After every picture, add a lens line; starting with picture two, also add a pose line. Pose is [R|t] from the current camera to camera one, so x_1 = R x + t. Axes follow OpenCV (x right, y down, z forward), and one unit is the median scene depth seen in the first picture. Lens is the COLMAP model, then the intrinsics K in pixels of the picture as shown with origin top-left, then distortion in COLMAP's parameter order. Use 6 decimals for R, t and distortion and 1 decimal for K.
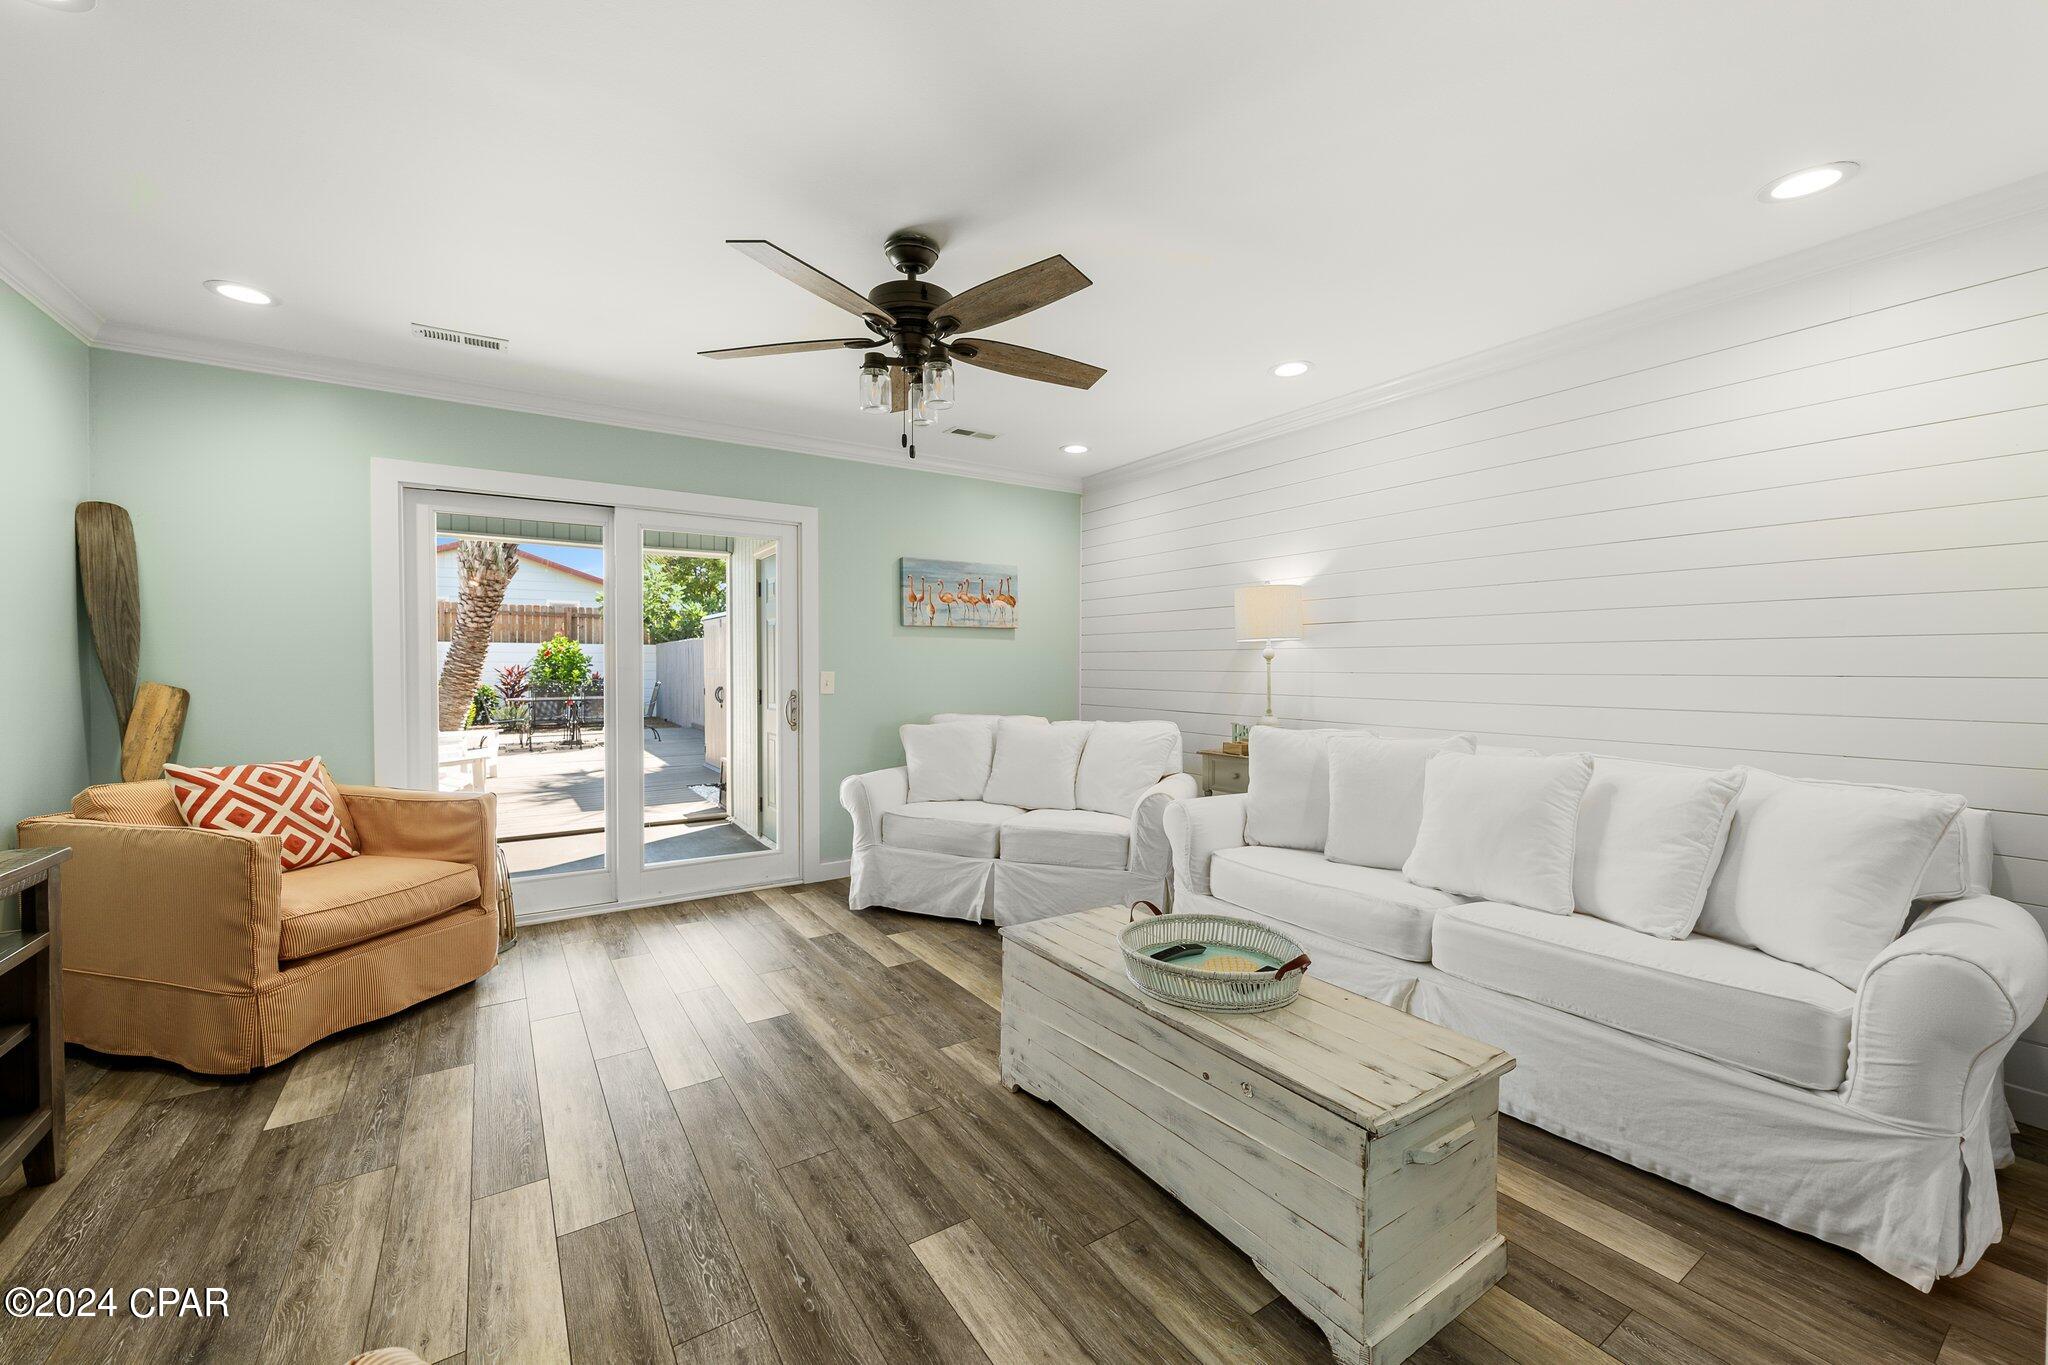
lens RADIAL K [[796.0, 0, 1034.0], [0, 796.0, 676.2], [0, 0, 1]] dist [-0.001651, -0.000580]
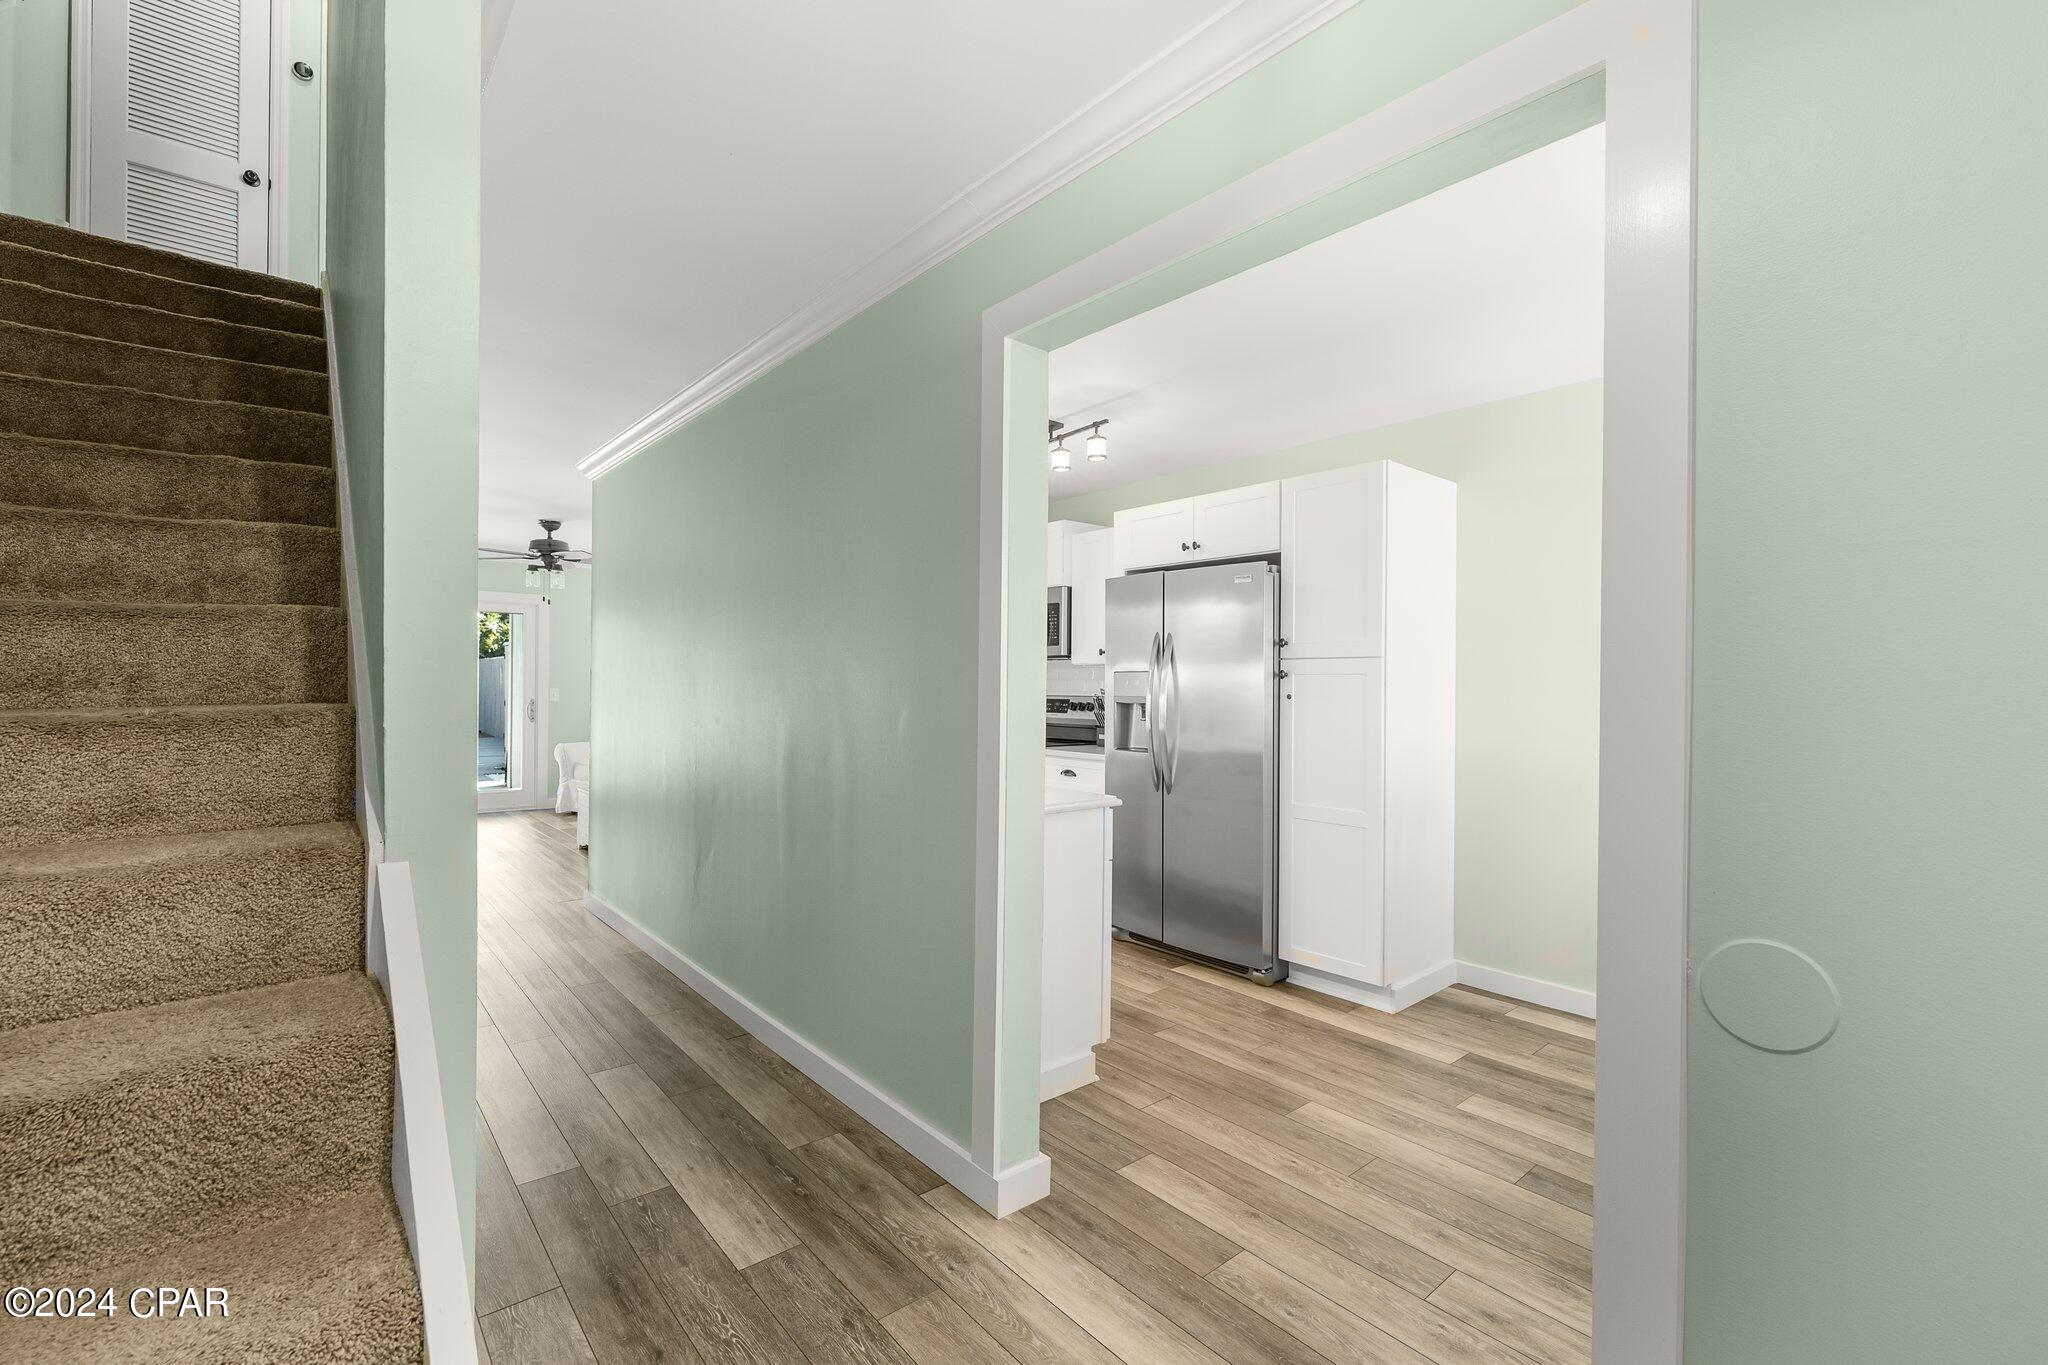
lens RADIAL K [[874.6, 0, 1029.5], [0, 874.6, 676.2], [0, 0, 1]] dist [0.000744, 0.000134]
pose [[0.994141, 0.008950, 0.107717, 0.773563], [-0.007062, 0.999815, -0.017897, -0.008059], [-0.107857, 0.017032, 0.994020, -1.390587]]
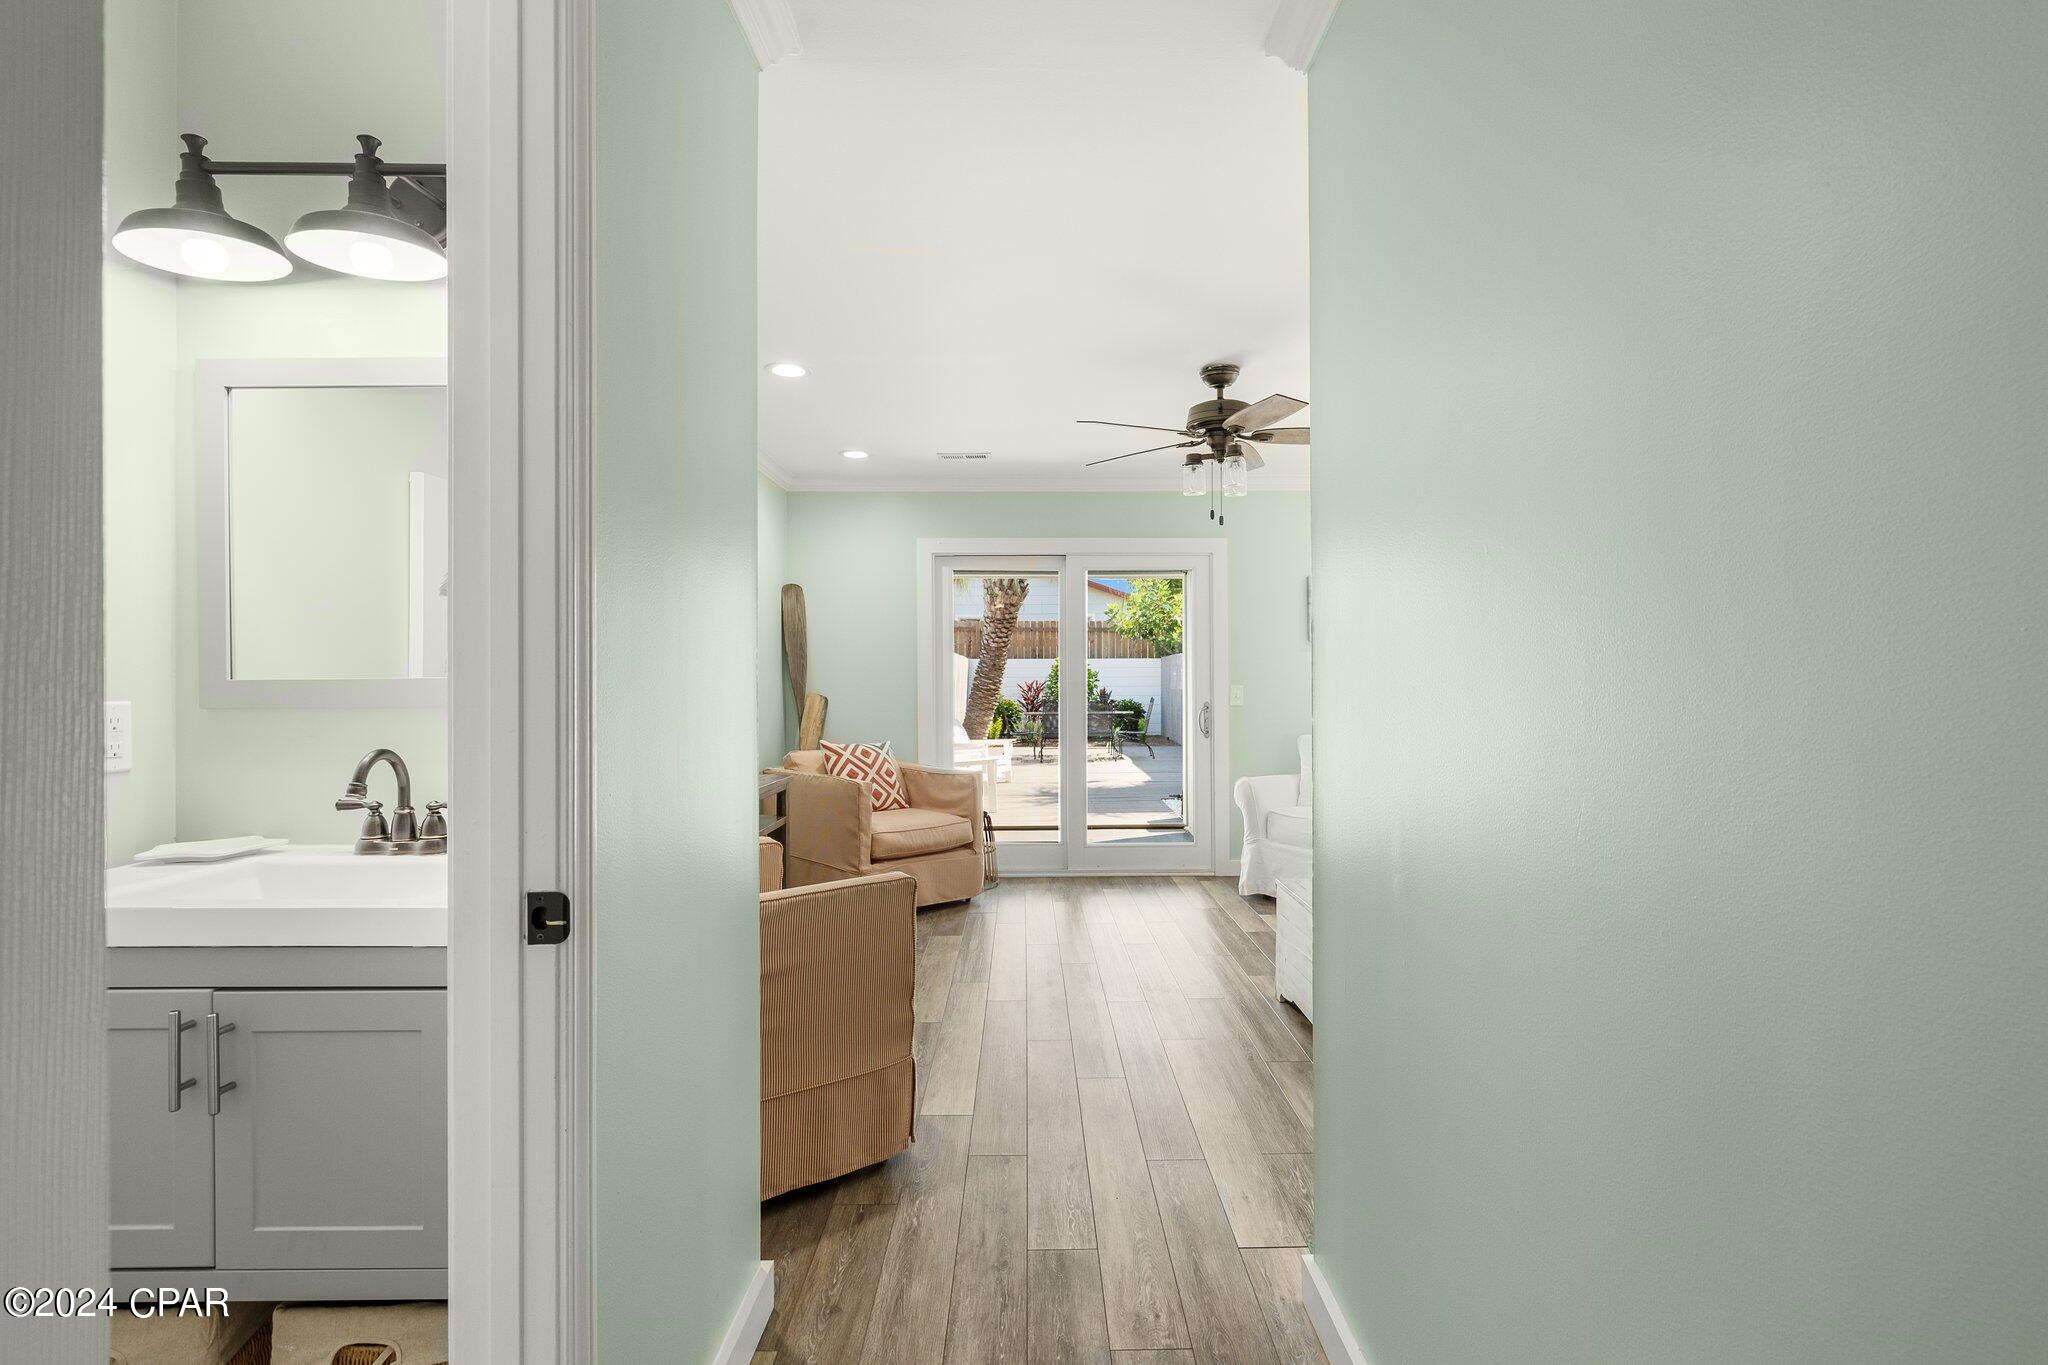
lens RADIAL K [[1021.6, 0, 1022.5], [0, 1021.6, 678.3], [0, 0, 1]] dist [-0.001743, 0.000141]
pose [[0.823360, -0.005620, -0.567492, 0.400878], [-0.002584, 0.999903, -0.013651, 0.005874], [0.567514, 0.012706, 0.823266, -0.444573]]
